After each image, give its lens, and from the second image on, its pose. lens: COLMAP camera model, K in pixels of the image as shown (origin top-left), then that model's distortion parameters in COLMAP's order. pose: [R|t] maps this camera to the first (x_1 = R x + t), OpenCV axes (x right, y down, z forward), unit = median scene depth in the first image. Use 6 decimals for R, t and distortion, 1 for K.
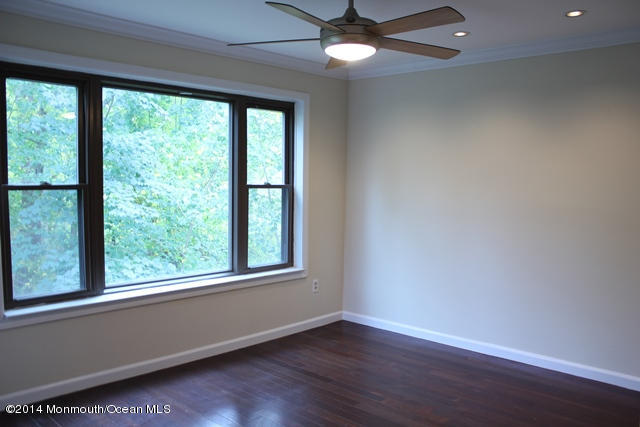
lens RADIAL K [[534.3, 0, 320.3], [0, 534.3, 220.1], [0, 0, 1]] dist [-0.132837, 0.086171]
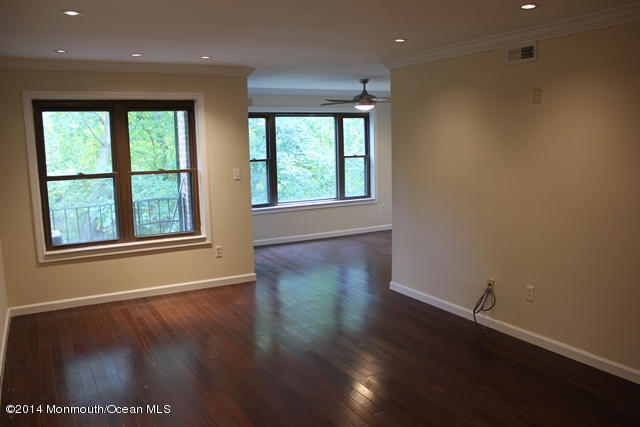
lens RADIAL K [[534.3, 0, 321.6], [0, 534.3, 212.9], [0, 0, 1]] dist [-0.132837, 0.086171]
pose [[0.953171, 0.005954, -0.302374, 0.395424], [0.012640, 0.998148, 0.059499, 0.027715], [0.302168, -0.060534, 0.951331, -0.968780]]
